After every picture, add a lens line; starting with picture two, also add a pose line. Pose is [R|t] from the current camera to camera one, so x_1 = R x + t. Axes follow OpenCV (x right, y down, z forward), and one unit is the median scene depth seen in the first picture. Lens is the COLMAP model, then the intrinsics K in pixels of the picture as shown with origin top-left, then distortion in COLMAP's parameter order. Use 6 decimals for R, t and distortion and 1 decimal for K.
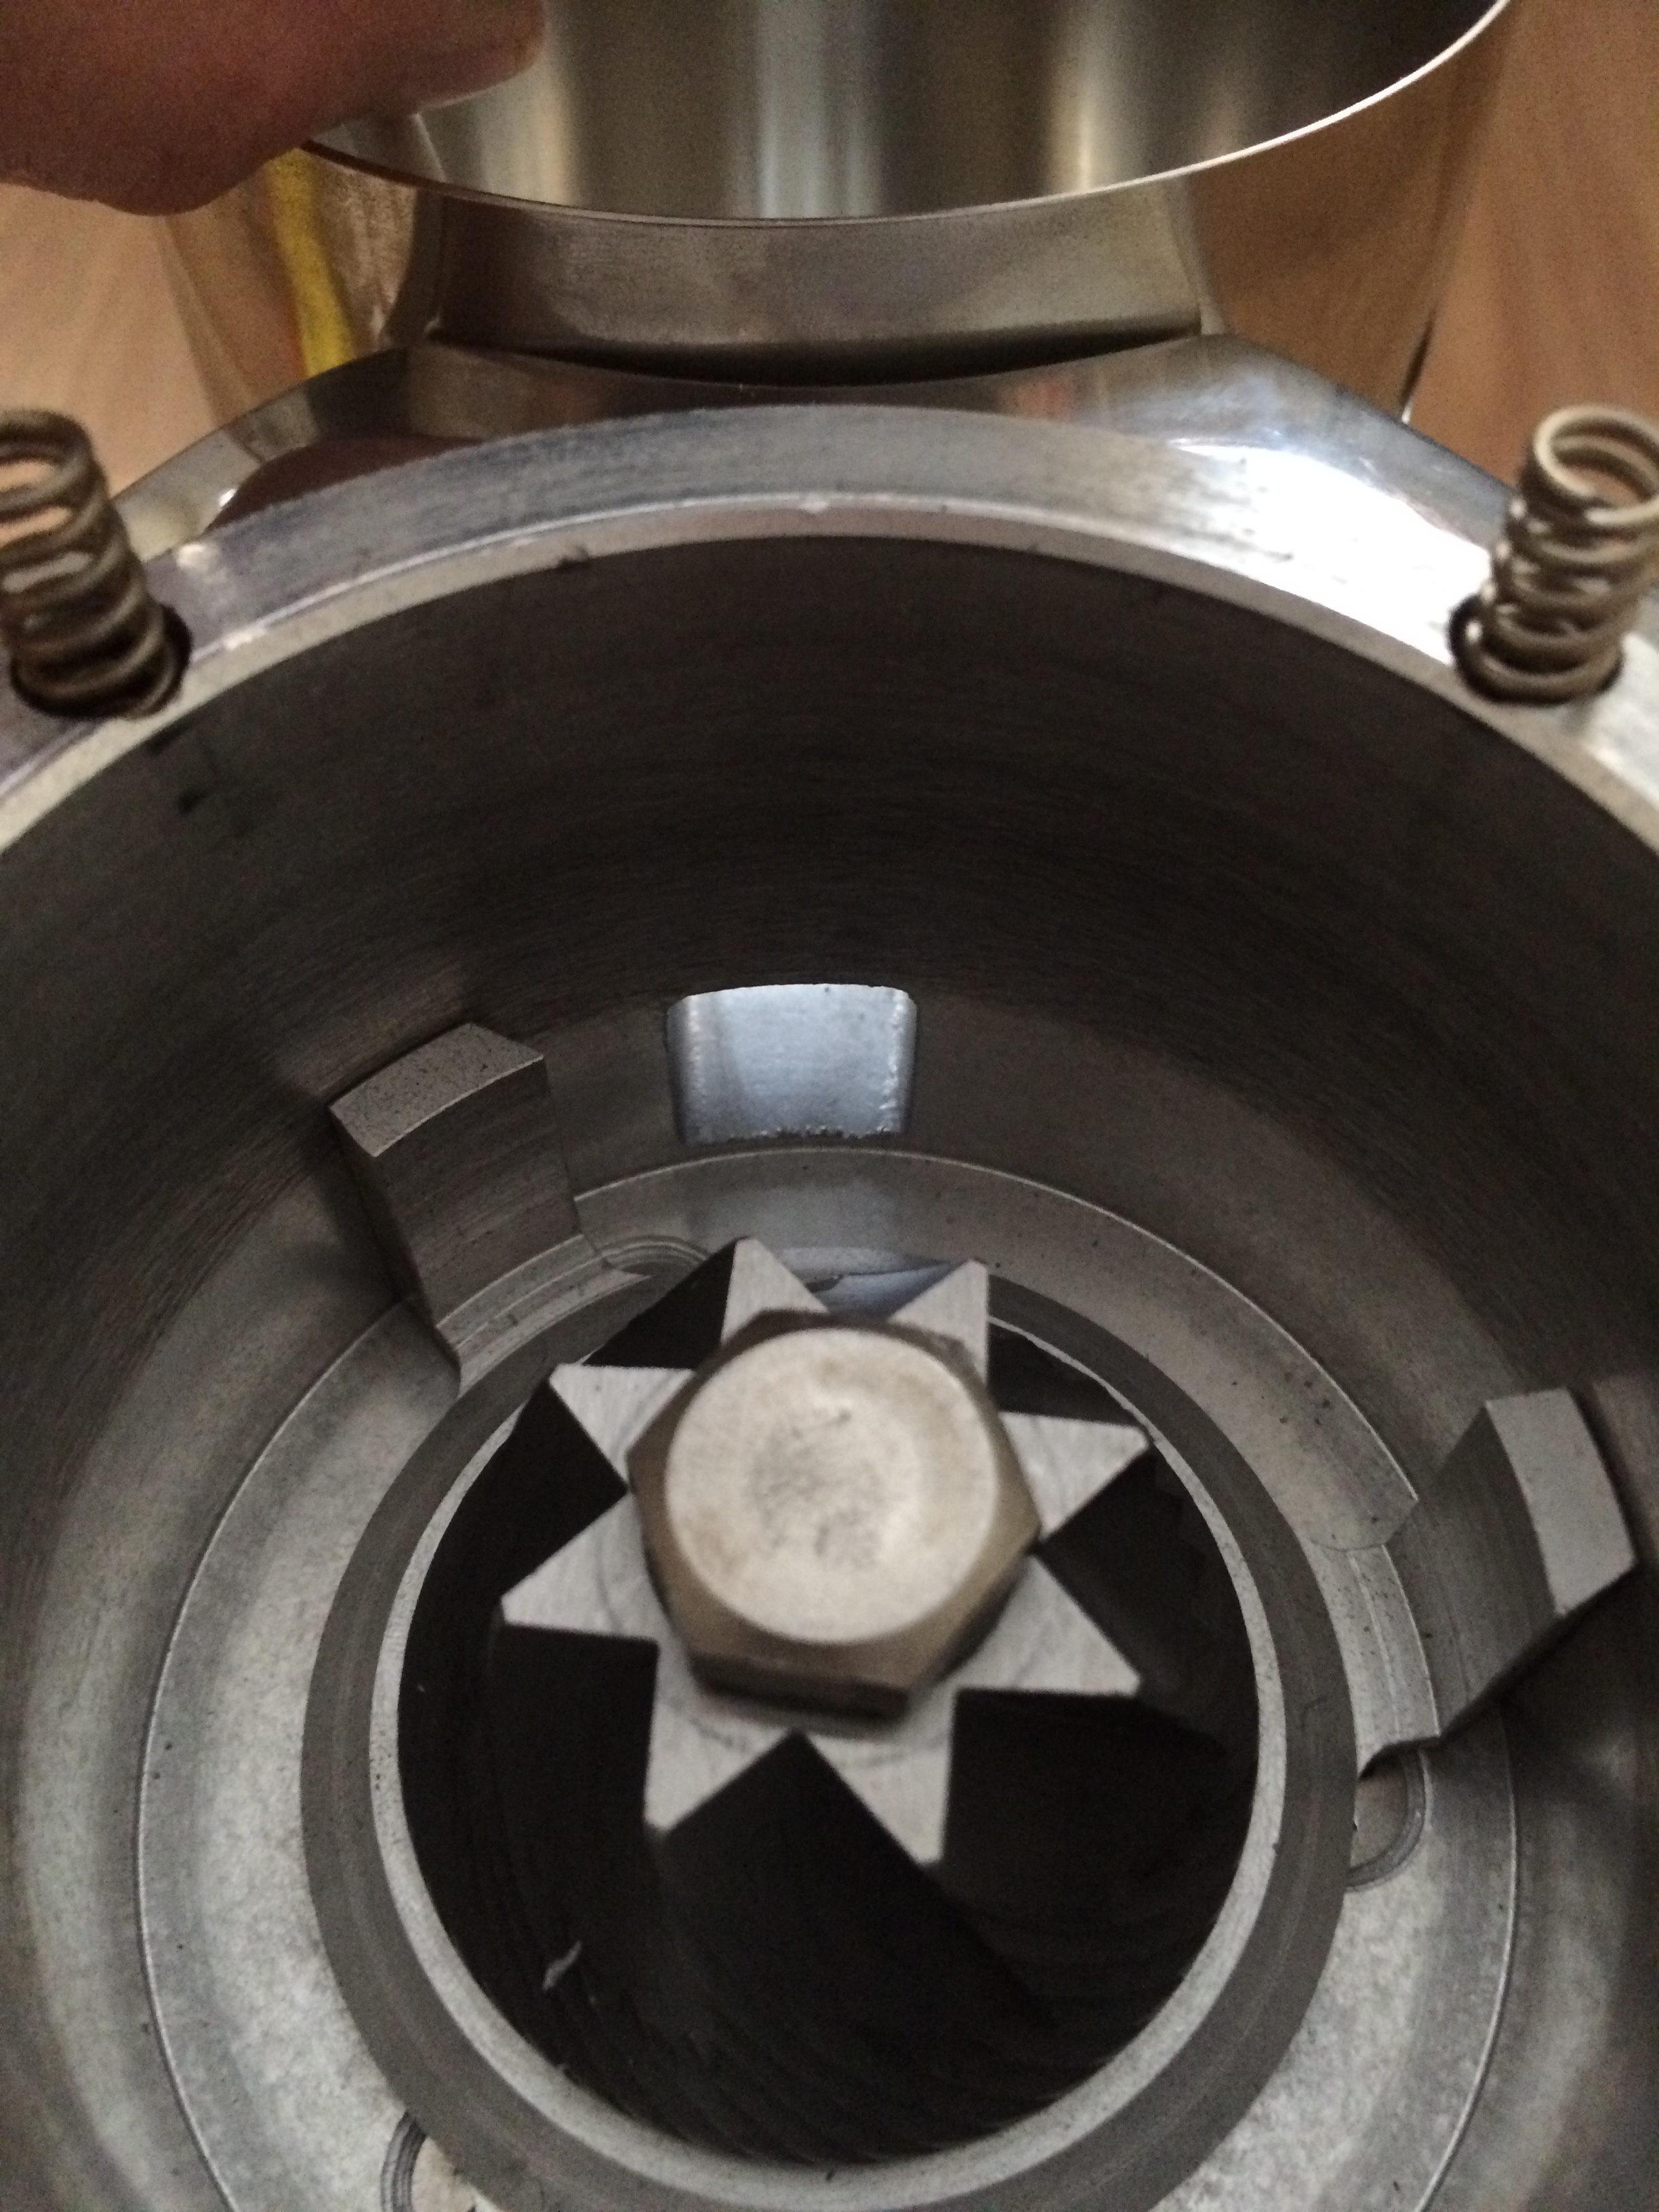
lens RADIAL K [[1883.2, 0, 828.0], [0, 1883.2, 1142.3], [0, 0, 1]] dist [0.082979, -0.120082]
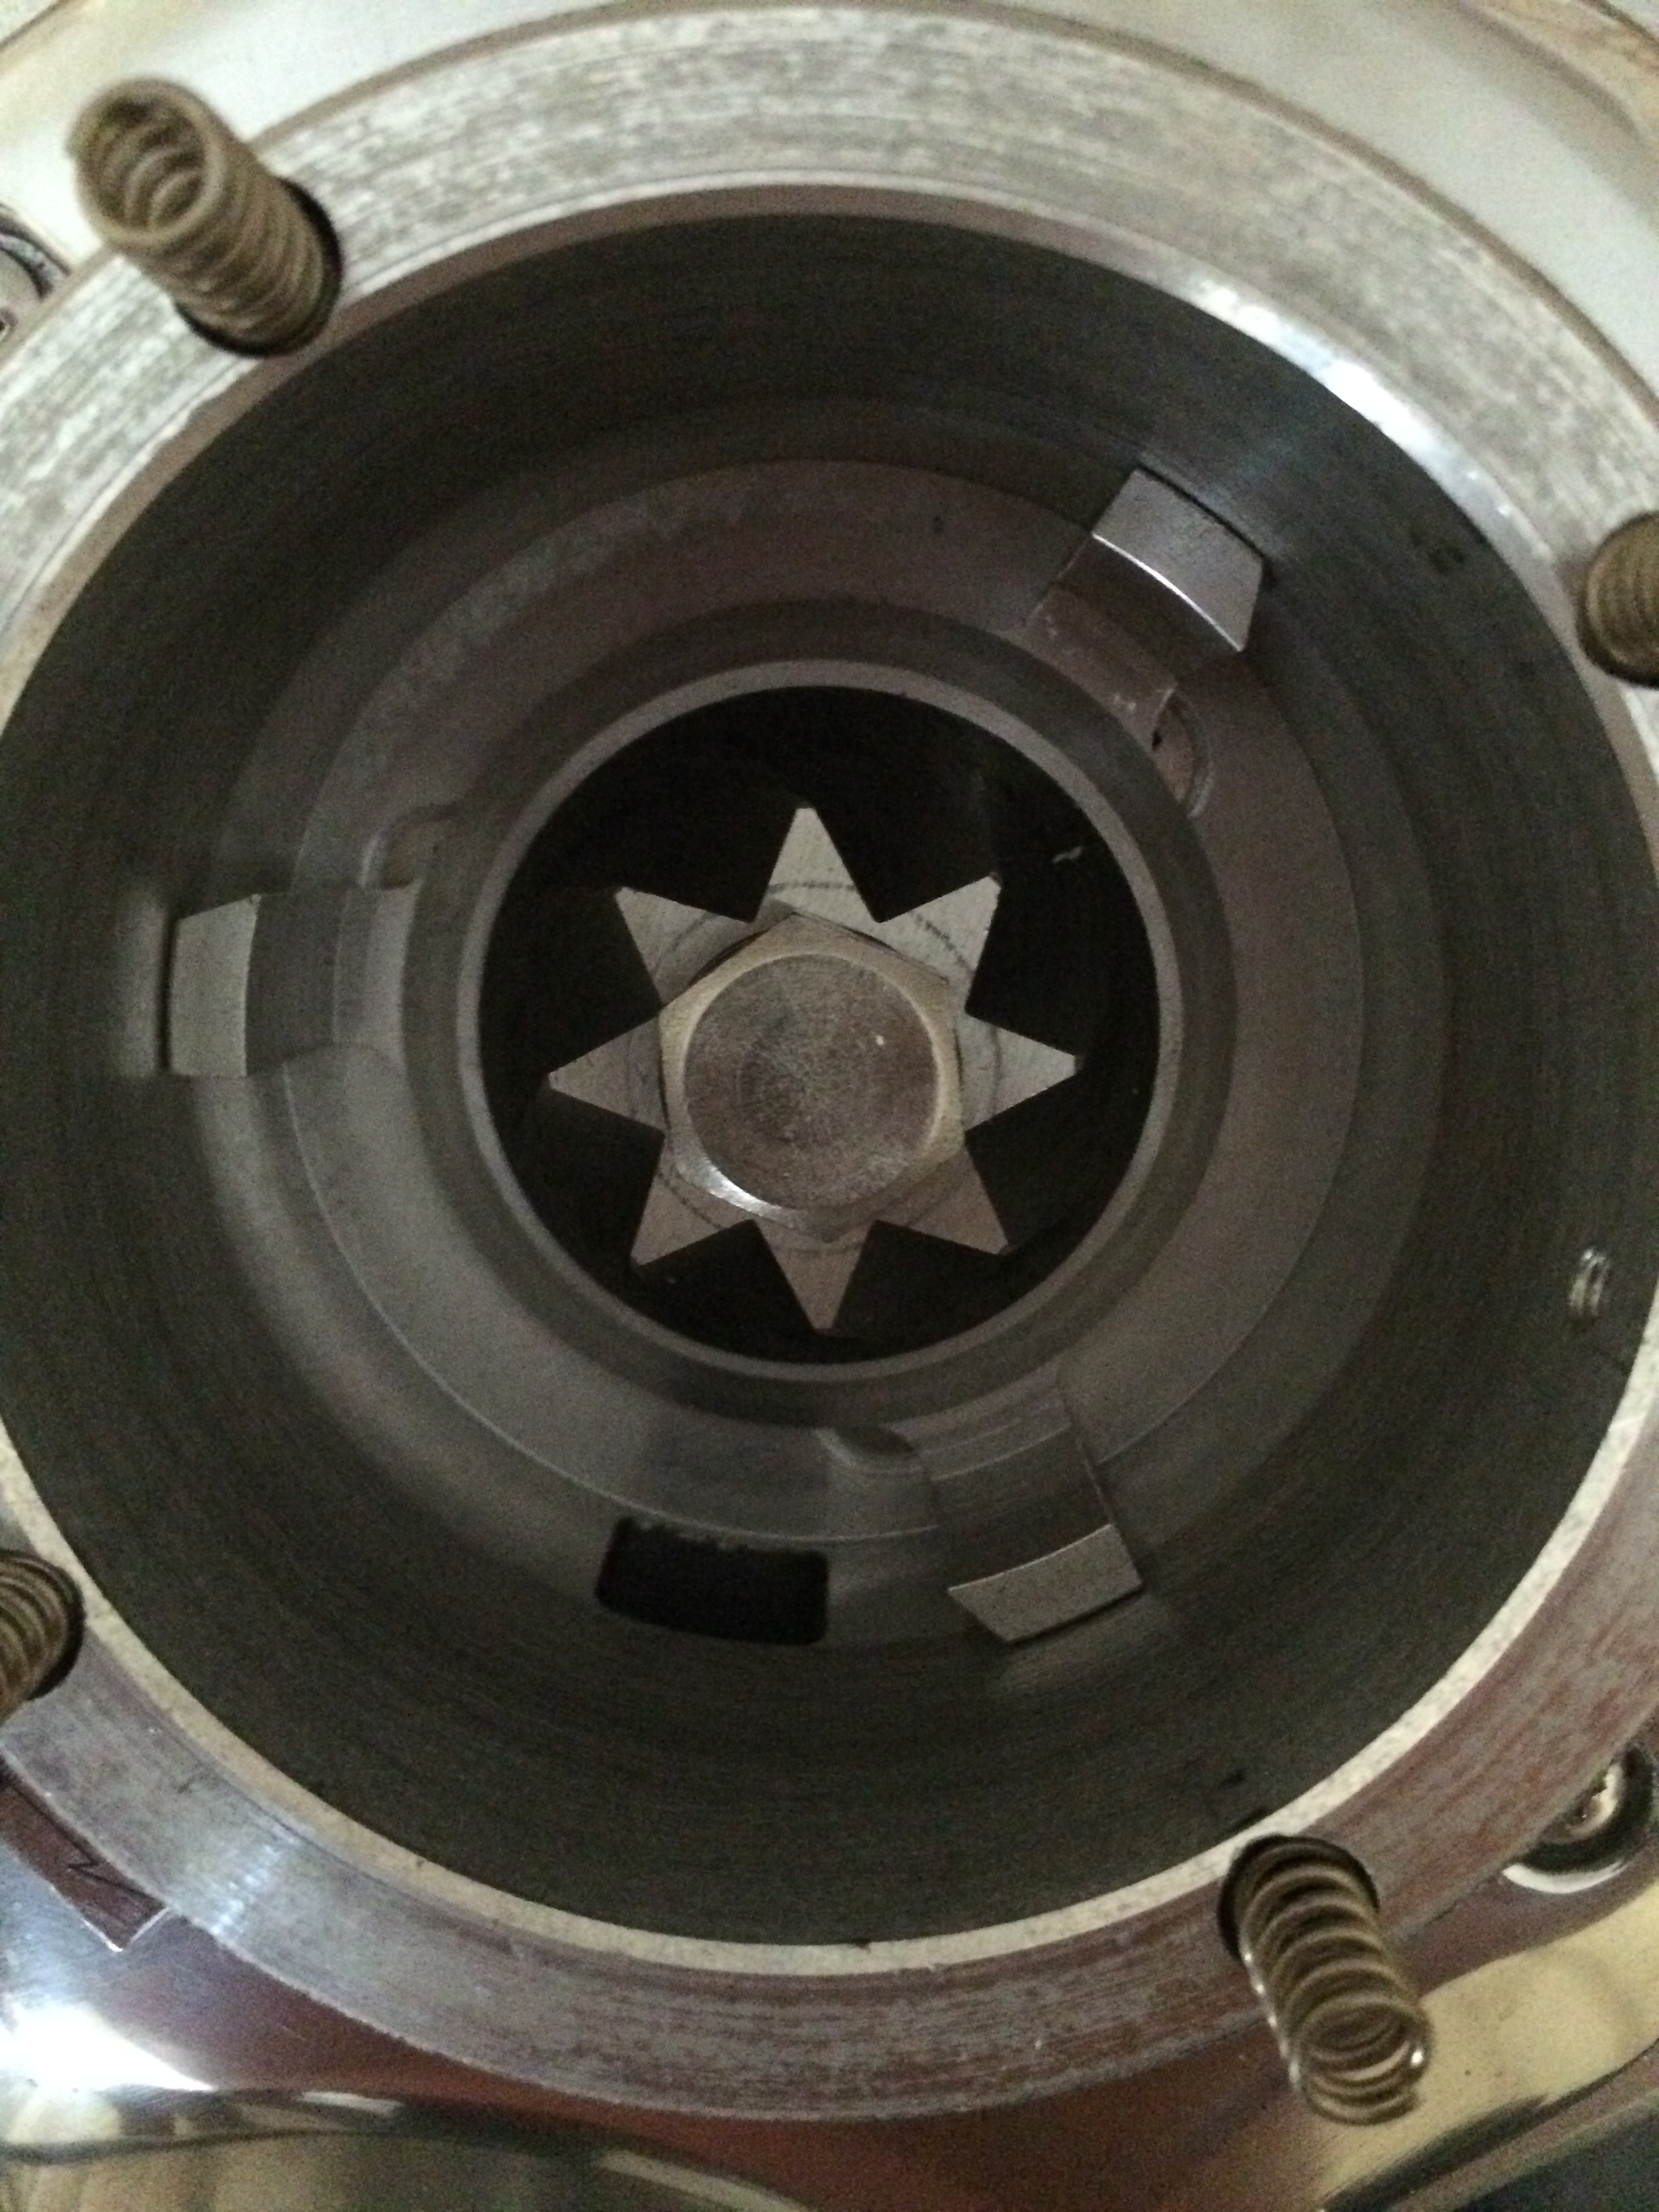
lens RADIAL K [[1883.2, 0, 828.0], [0, 1883.2, 1142.3], [0, 0, 1]] dist [0.082979, -0.120082]
pose [[-0.970108, -0.240168, -0.034784, 0.021409], [0.206146, -0.891203, 0.404055, -0.303932], [-0.128041, 0.384806, 0.914073, -0.116911]]
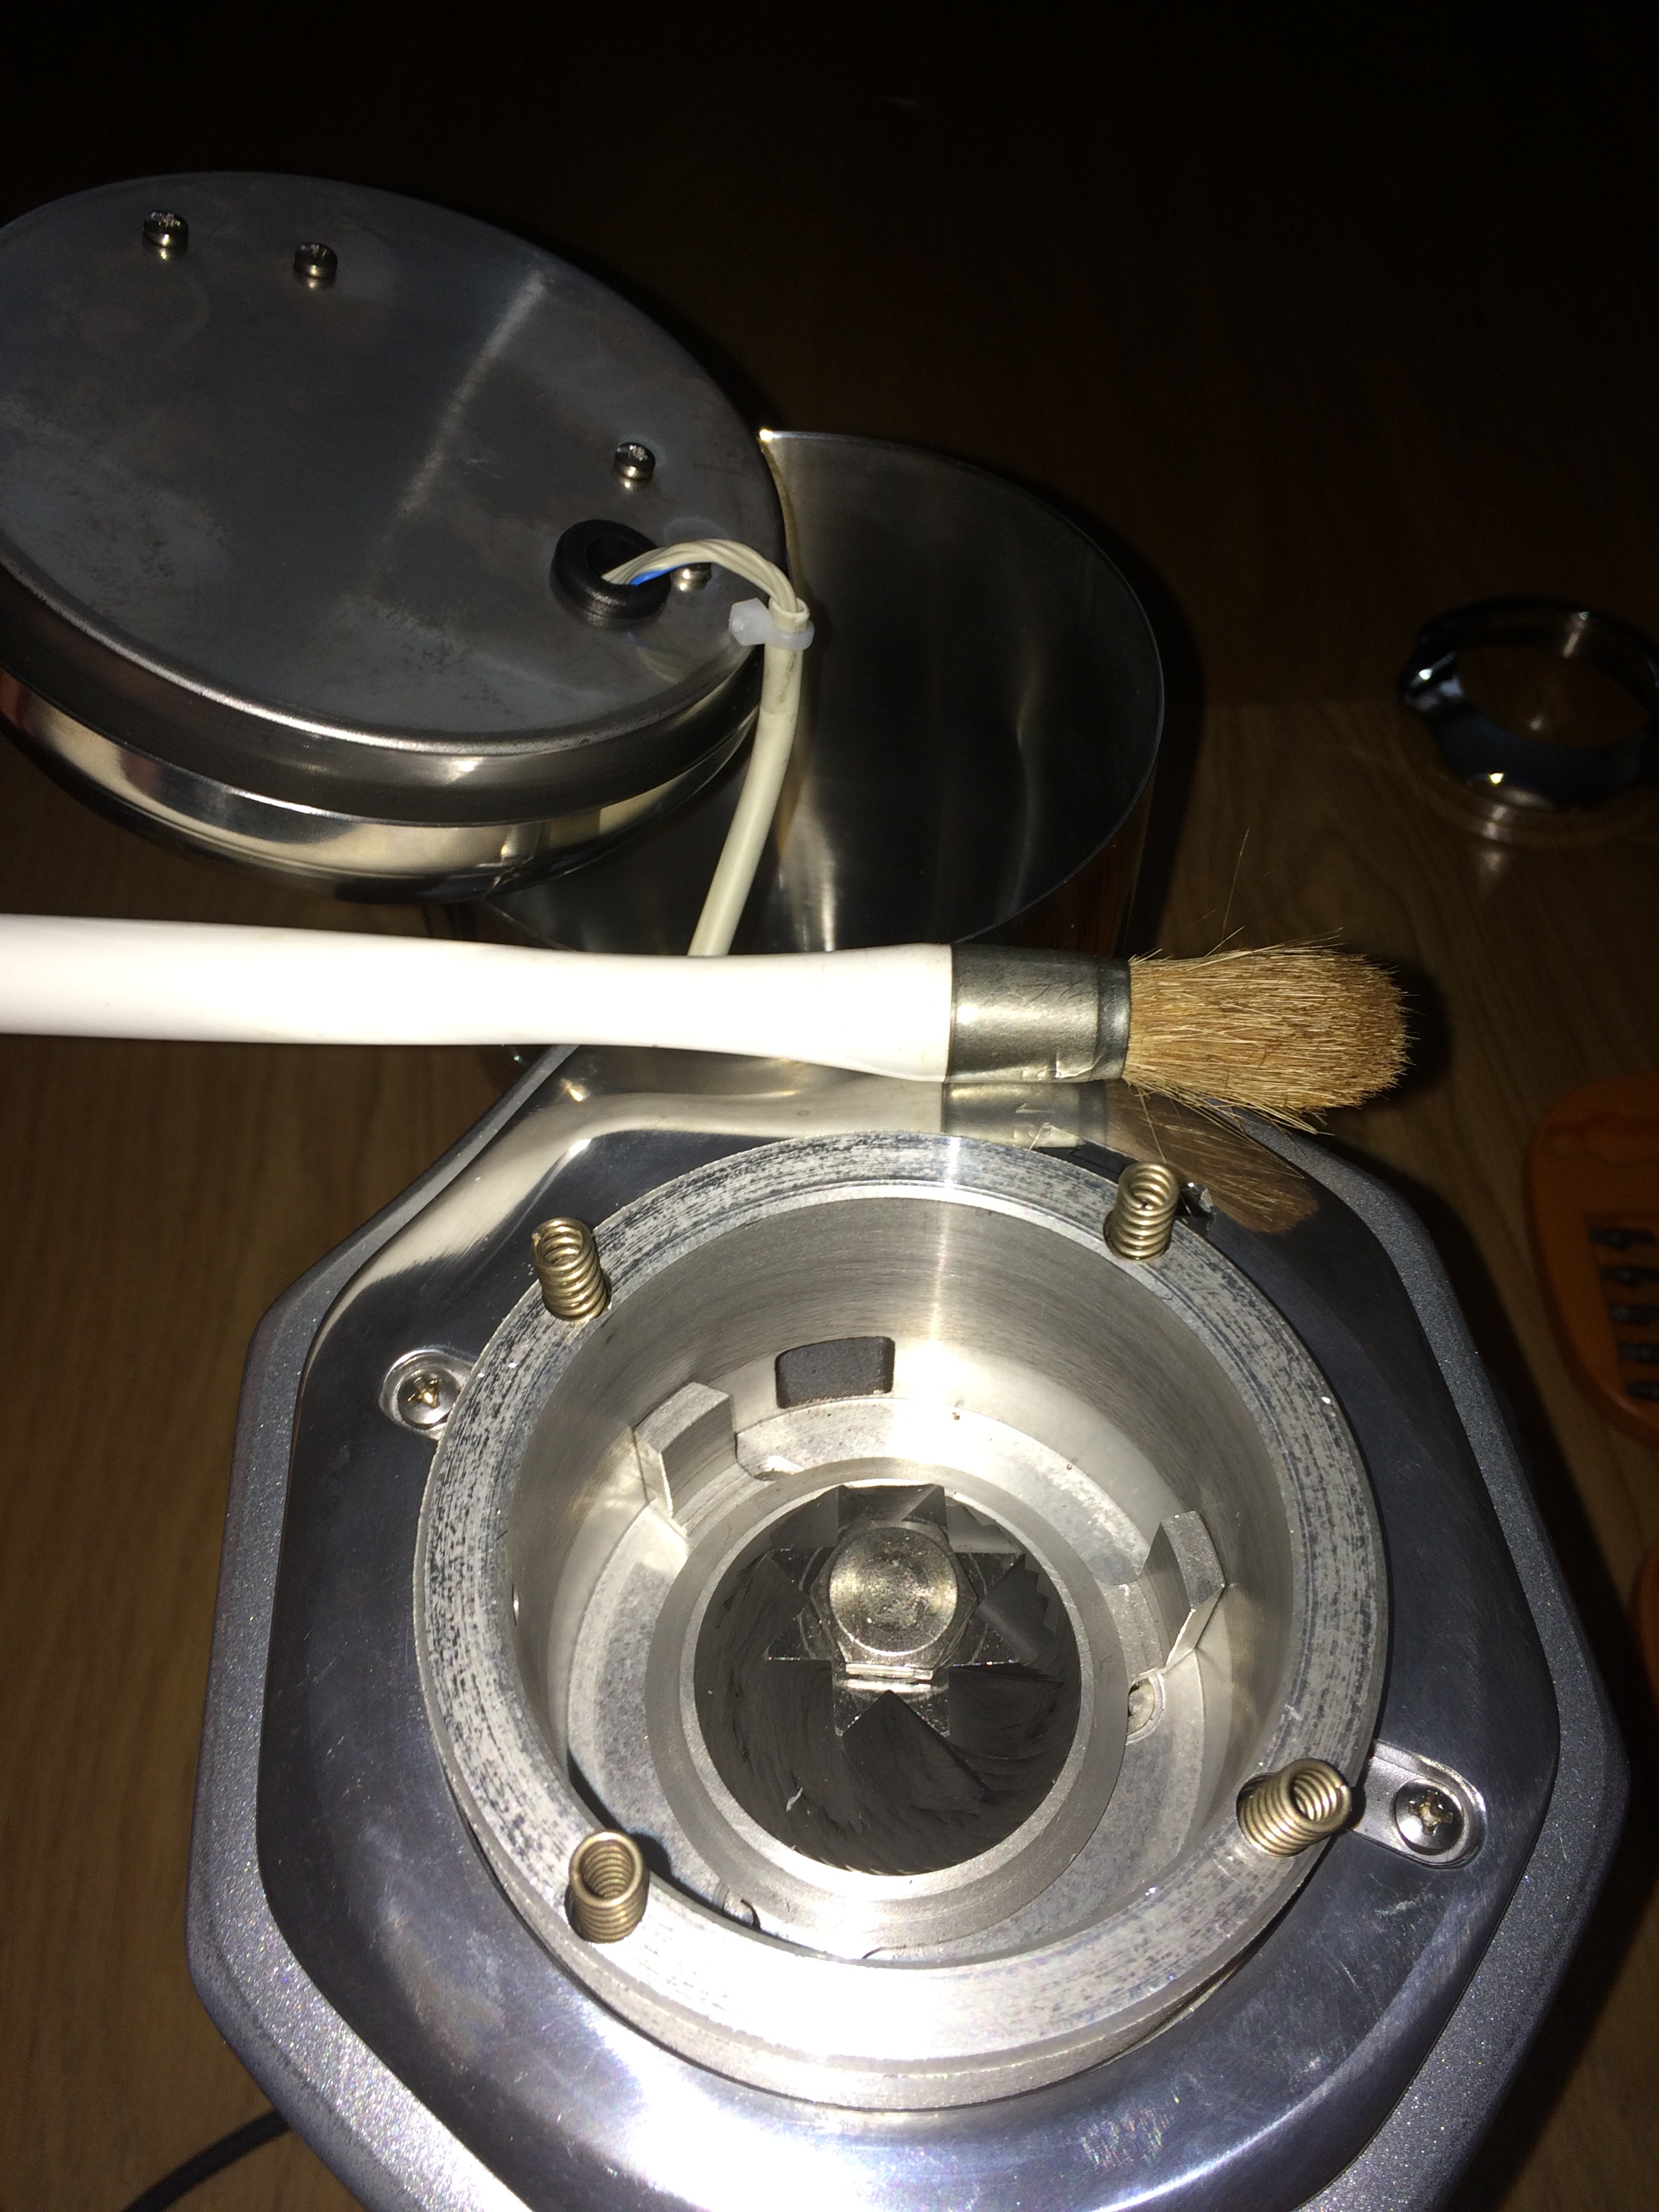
lens RADIAL K [[1883.2, 0, 828.0], [0, 1883.2, 1142.3], [0, 0, 1]] dist [0.082979, -0.120082]
pose [[0.994806, -0.087973, 0.051204, -0.137262], [0.088187, 0.996102, -0.001924, -0.354039], [-0.050835, 0.006430, 0.998686, -1.288958]]
